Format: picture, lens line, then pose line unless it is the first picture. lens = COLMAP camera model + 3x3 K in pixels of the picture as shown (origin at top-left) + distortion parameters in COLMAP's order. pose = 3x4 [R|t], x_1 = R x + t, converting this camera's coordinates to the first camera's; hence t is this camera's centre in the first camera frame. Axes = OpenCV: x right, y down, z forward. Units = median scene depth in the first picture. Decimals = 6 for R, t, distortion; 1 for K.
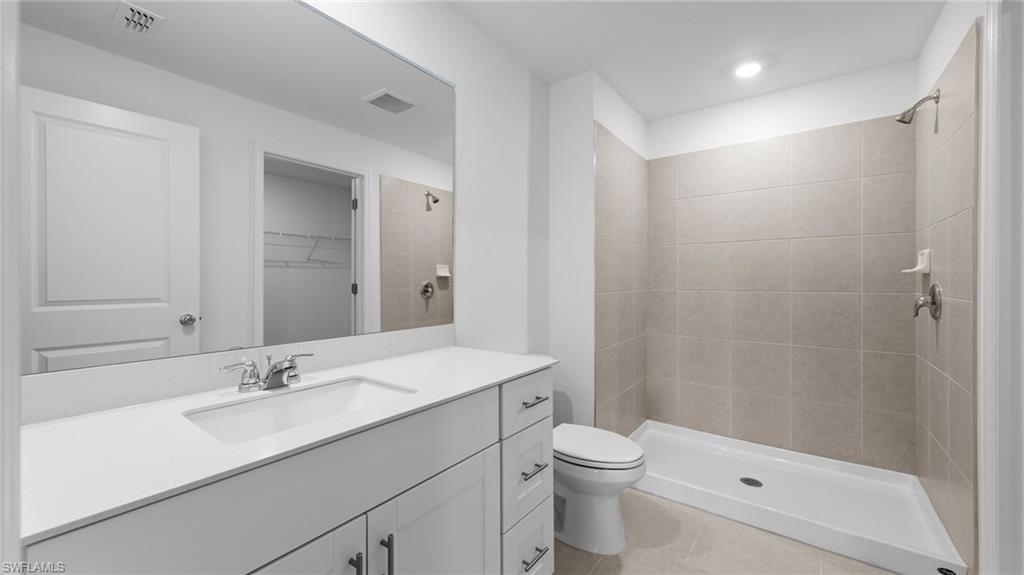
lens RADIAL K [[393.6, 0, 506.7], [0, 393.6, 280.8], [0, 0, 1]] dist [0.000968, -0.000305]
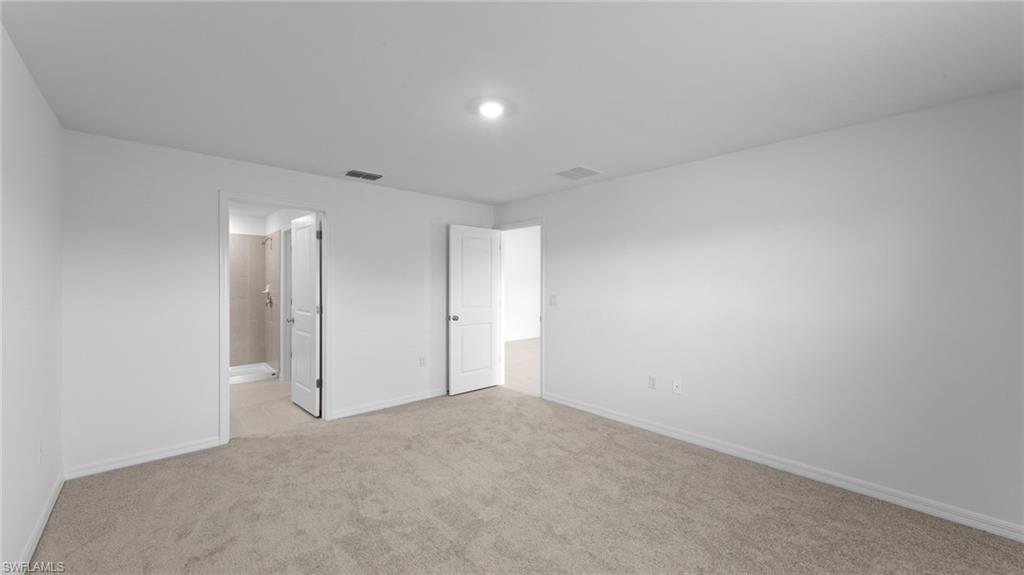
lens RADIAL K [[393.6, 0, 508.8], [0, 393.6, 288.5], [0, 0, 1]] dist [0.000968, -0.000305]
pose [[0.175236, 0.001779, 0.984525, -1.615604], [0.006616, 0.999974, -0.002985, -0.031021], [-0.984504, 0.007037, 0.175219, -1.373082]]
